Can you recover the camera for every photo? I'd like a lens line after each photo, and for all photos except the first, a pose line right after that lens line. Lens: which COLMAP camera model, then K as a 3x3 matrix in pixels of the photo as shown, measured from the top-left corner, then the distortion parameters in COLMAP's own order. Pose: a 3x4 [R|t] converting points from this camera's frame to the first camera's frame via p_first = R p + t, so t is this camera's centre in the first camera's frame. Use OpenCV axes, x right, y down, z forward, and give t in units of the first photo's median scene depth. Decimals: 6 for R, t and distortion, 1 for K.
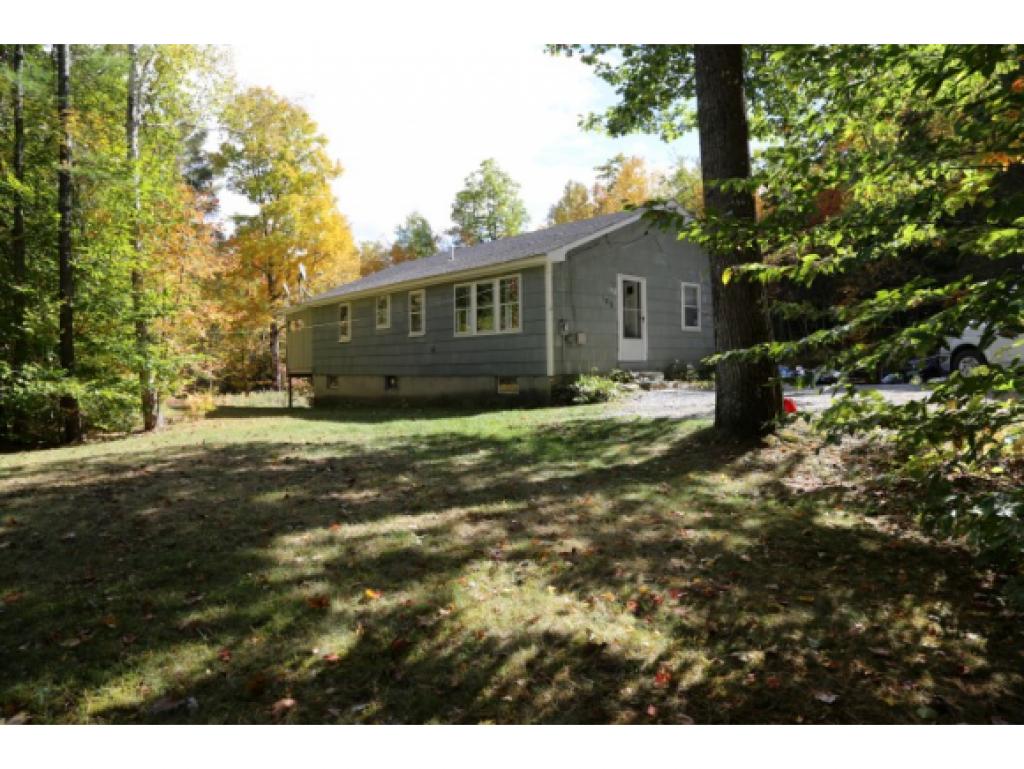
lens RADIAL K [[691.4, 0, 512.0], [0, 691.4, 384.5], [0, 0, 1]] dist [-0.112626, 0.062201]
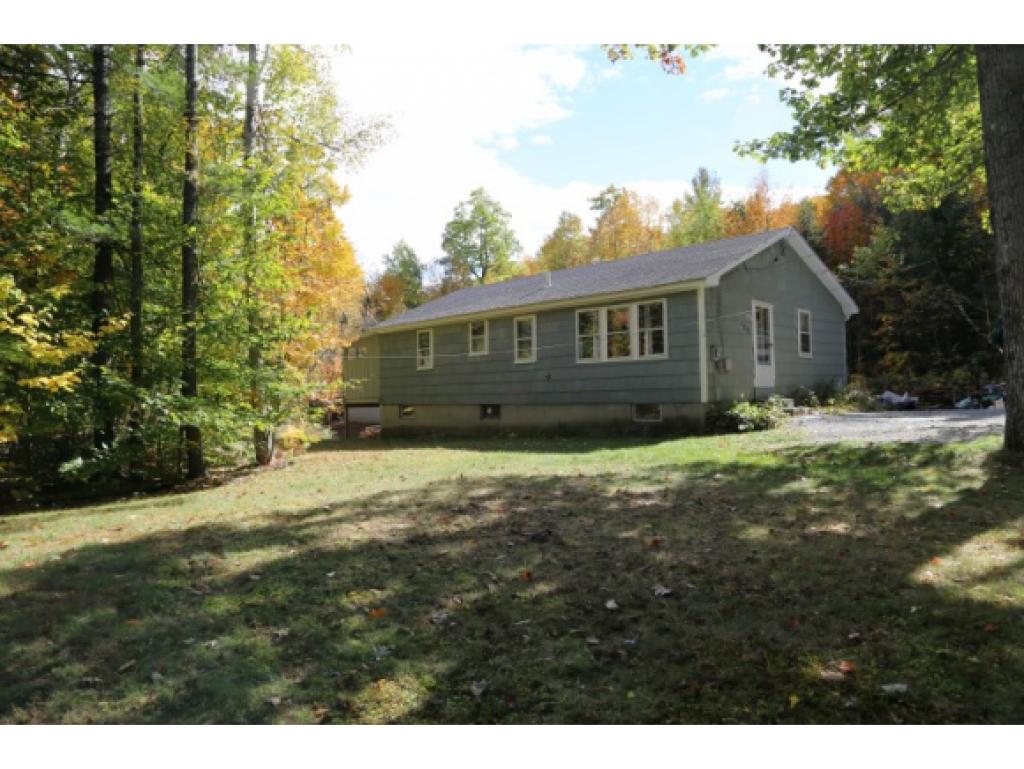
lens RADIAL K [[698.1, 0, 515.1], [0, 698.1, 382.5], [0, 0, 1]] dist [-0.116666, 0.066479]
pose [[0.997676, -0.003324, 0.068056, -0.204236], [0.006680, 0.998769, -0.049146, 0.004020], [-0.067809, 0.049487, 0.996470, 0.030791]]
